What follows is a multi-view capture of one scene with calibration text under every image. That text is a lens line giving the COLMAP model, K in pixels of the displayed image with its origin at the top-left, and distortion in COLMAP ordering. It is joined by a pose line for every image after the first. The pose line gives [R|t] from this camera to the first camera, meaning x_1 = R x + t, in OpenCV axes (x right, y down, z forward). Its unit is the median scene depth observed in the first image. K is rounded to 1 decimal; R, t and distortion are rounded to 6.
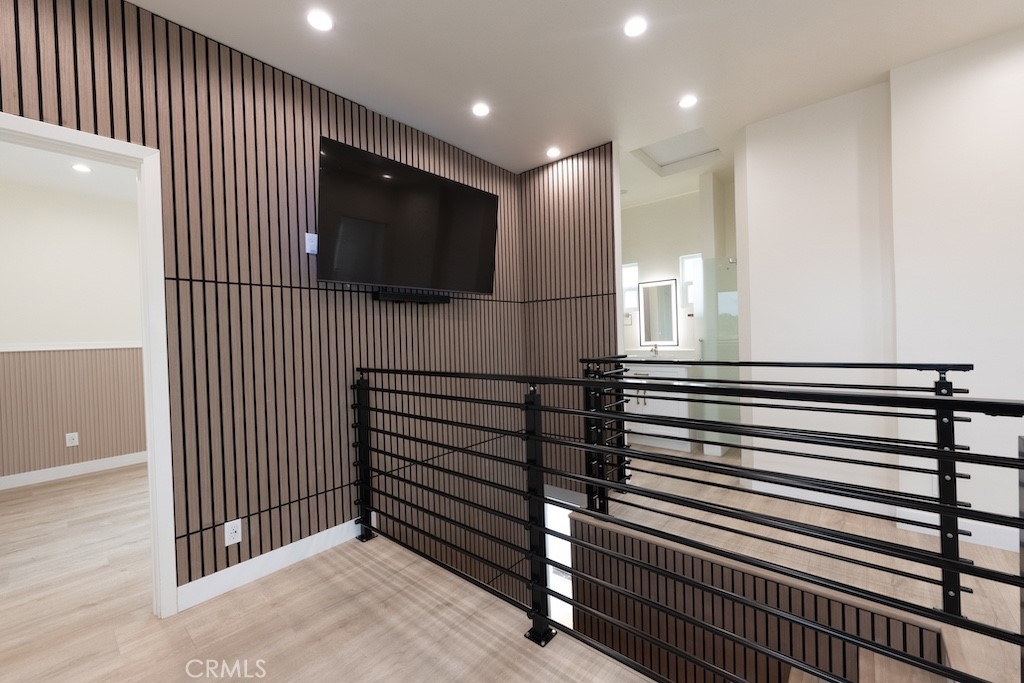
lens RADIAL K [[404.9, 0, 511.8], [0, 404.9, 339.8], [0, 0, 1]] dist [0.000032, 0.000453]
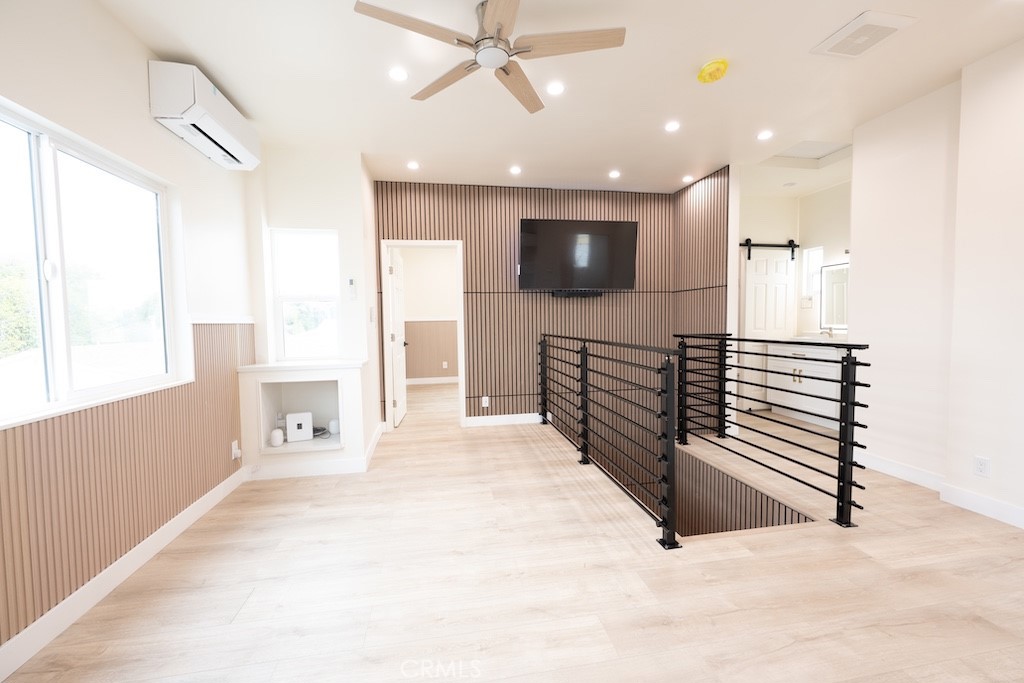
lens RADIAL K [[404.9, 0, 511.8], [0, 404.9, 339.8], [0, 0, 1]] dist [0.000032, 0.000453]
pose [[0.772214, 0.050692, -0.633337, 0.701018], [-0.015298, 0.998007, 0.061227, -0.015030], [0.635178, -0.037592, 0.771450, -0.538669]]
